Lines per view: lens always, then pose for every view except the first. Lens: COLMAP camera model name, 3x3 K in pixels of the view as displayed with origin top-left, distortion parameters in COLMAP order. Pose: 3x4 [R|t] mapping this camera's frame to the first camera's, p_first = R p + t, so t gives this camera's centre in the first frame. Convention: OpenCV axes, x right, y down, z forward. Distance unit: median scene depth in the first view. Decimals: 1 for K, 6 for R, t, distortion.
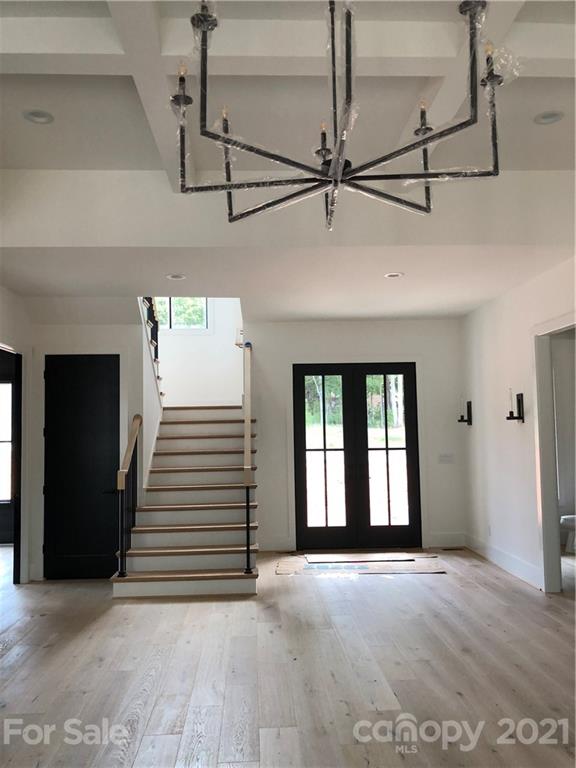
lens RADIAL K [[645.7, 0, 286.9], [0, 645.7, 384.8], [0, 0, 1]] dist [-0.011230, -0.005285]
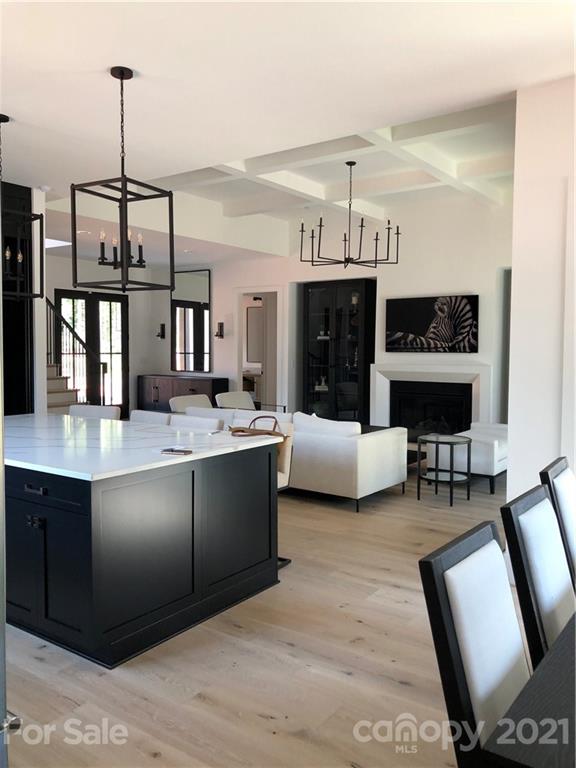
lens RADIAL K [[645.7, 0, 287.9], [0, 645.7, 382.3], [0, 0, 1]] dist [-0.011230, -0.005285]
pose [[0.622716, -0.017926, 0.782243, -0.729624], [-0.076556, 0.993545, 0.083712, 0.011690], [-0.778694, -0.112015, 0.617324, -0.208753]]
